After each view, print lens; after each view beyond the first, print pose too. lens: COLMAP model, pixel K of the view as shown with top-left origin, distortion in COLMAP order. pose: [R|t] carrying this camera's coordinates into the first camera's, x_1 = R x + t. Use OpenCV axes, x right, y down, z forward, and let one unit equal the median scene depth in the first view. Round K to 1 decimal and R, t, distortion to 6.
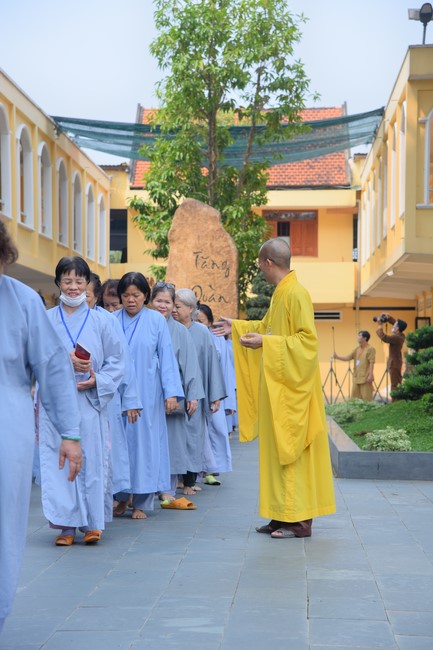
lens RADIAL K [[1825.5, 0, 216.5], [0, 1825.5, 325.0], [0, 0, 1]] dist [0.948086, -0.314514]
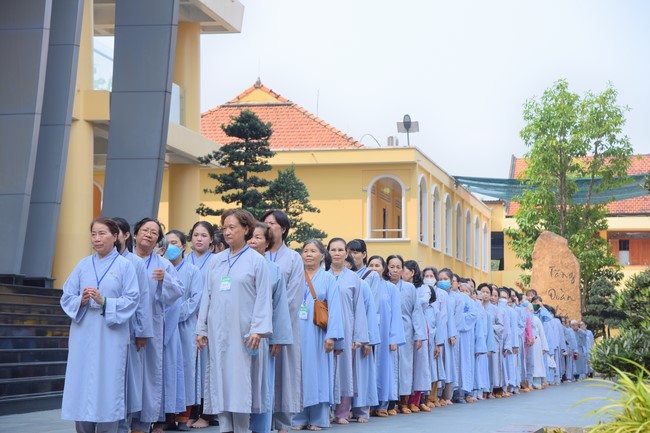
lens RADIAL K [[1631.9, 0, 325.0], [0, 1631.9, 216.5], [0, 0, 1]] dist [1.042641, -0.599949]
pose [[0.987777, -0.009662, -0.155575, 0.016713], [0.000320, 0.998200, -0.059968, 0.000891], [0.155874, 0.059185, 0.986002, -0.342226]]
